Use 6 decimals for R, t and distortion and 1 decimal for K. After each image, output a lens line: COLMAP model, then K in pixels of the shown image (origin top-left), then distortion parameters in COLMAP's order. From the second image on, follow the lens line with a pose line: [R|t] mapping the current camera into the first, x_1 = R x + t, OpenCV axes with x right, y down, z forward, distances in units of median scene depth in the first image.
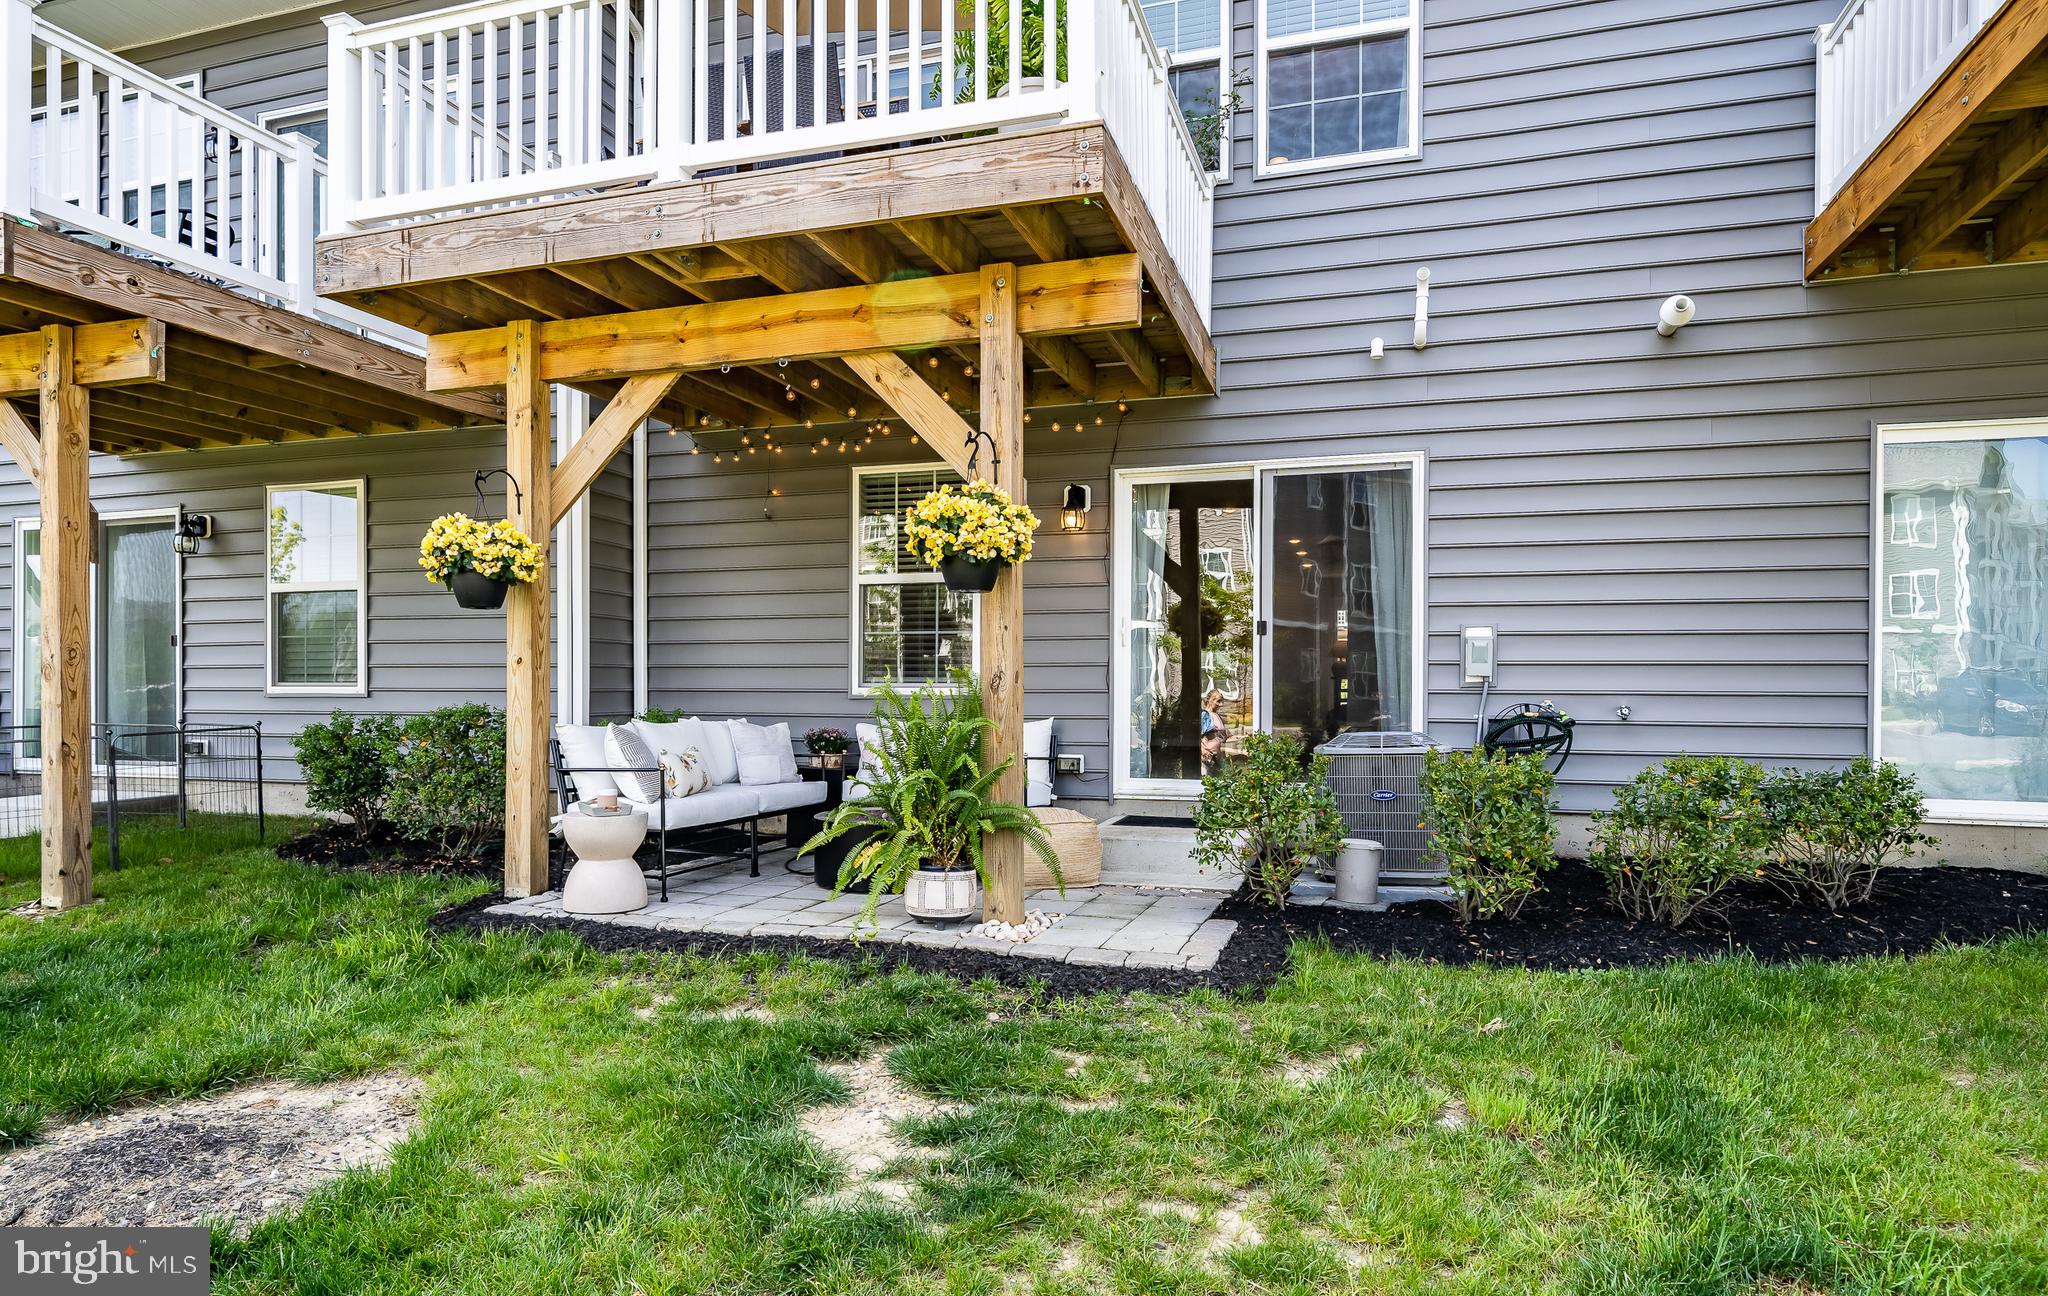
lens RADIAL K [[1193.3, 0, 1008.9], [0, 1193.3, 699.3], [0, 0, 1]] dist [-0.001813, -0.000279]
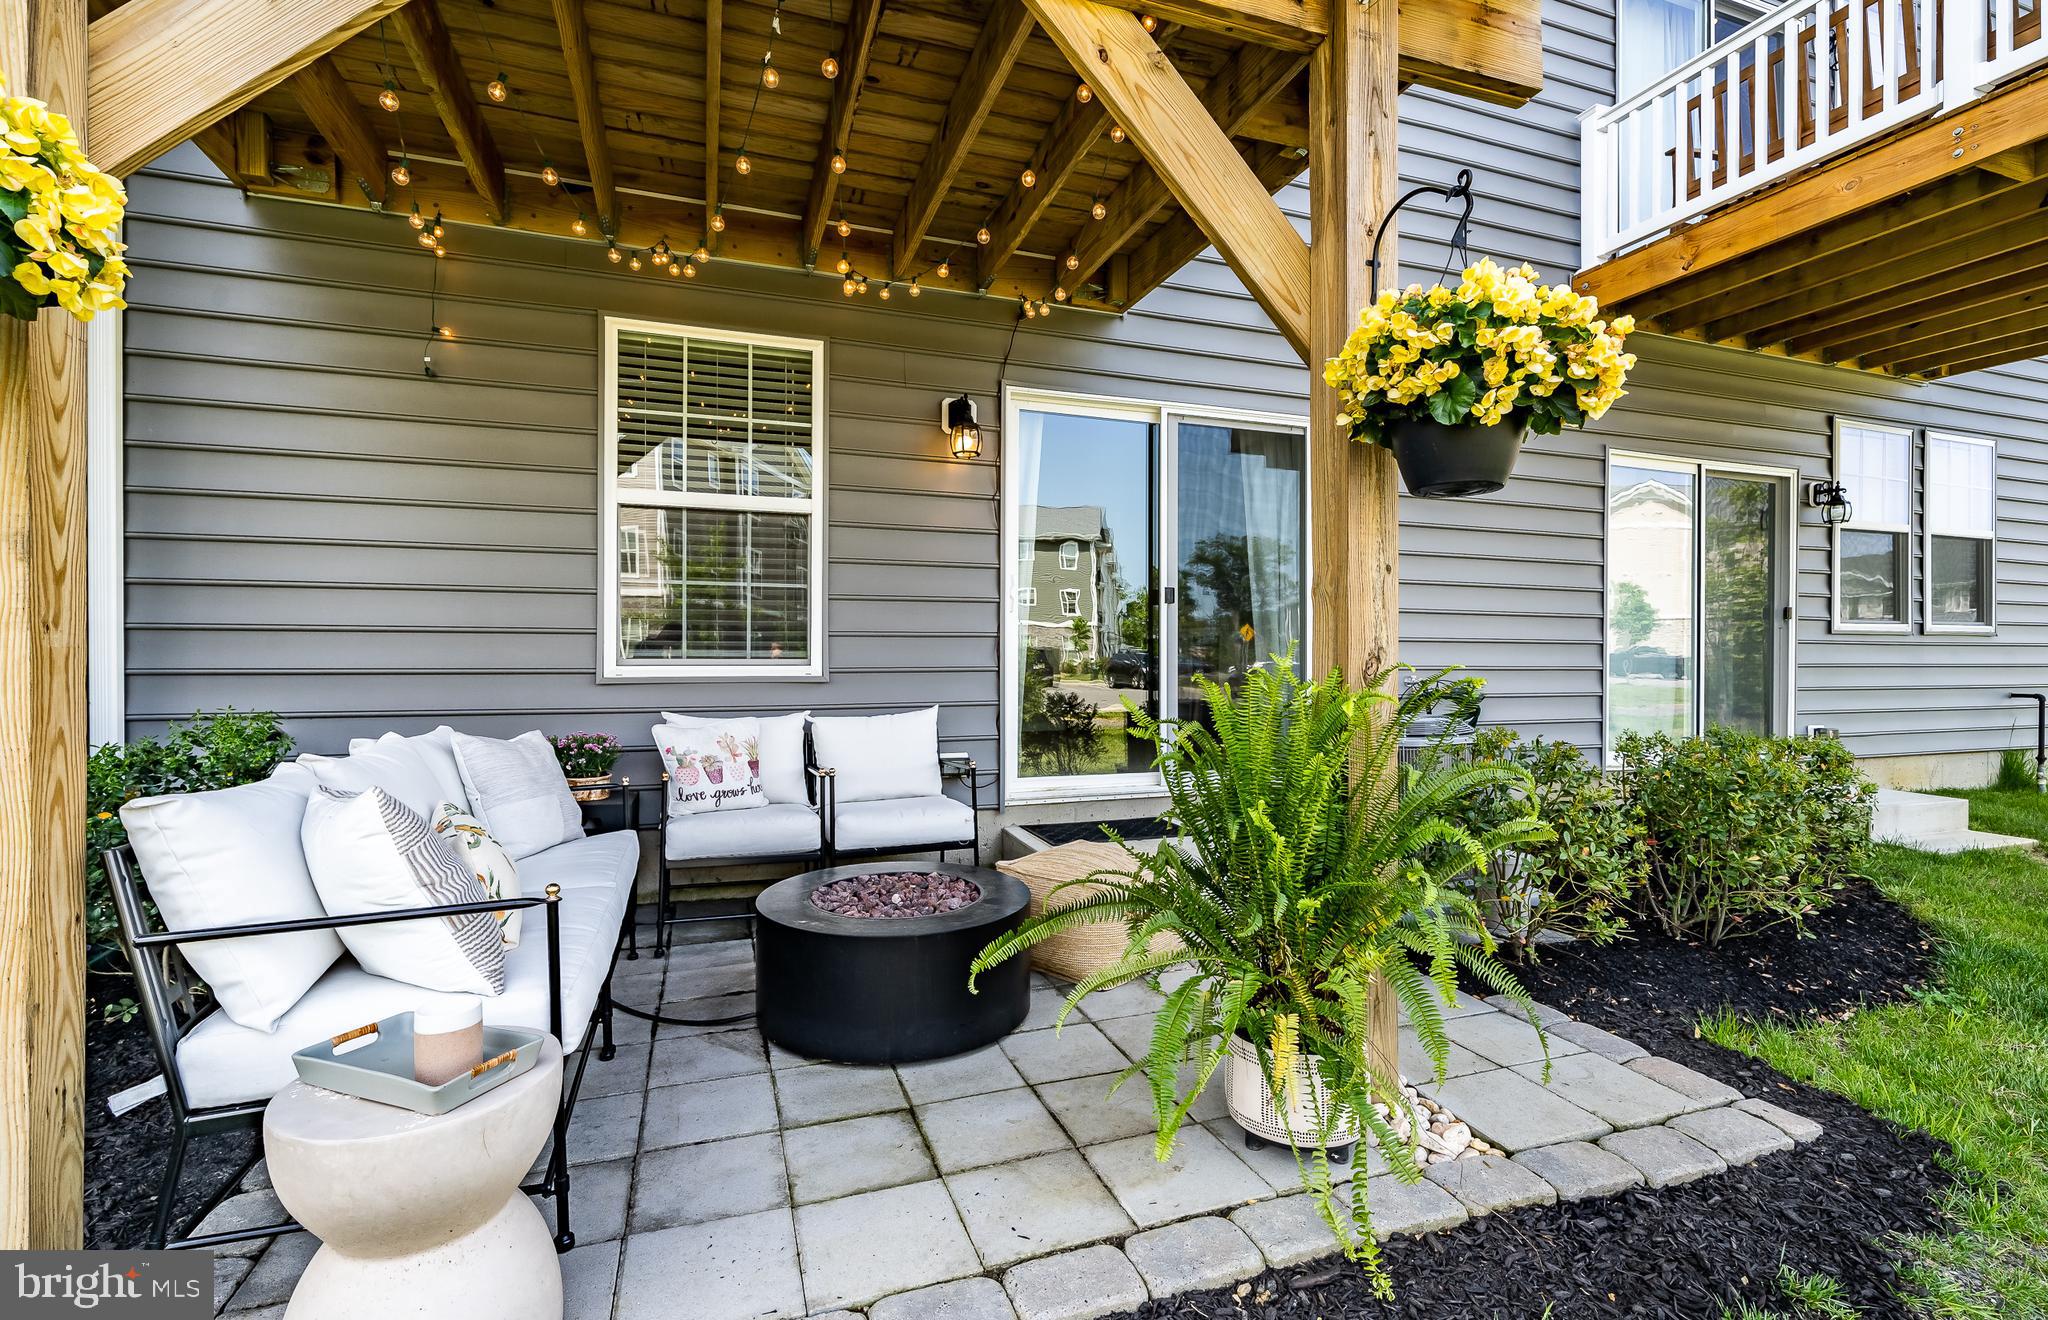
lens RADIAL K [[905.9, 0, 1028.5], [0, 905.9, 658.3], [0, 0, 1]] dist [-0.000880, 0.000123]
pose [[0.792902, -0.002729, 0.609343, -0.320223], [0.006057, 0.999976, -0.003403, -0.014316], [-0.609319, 0.006389, 0.792899, 0.632070]]
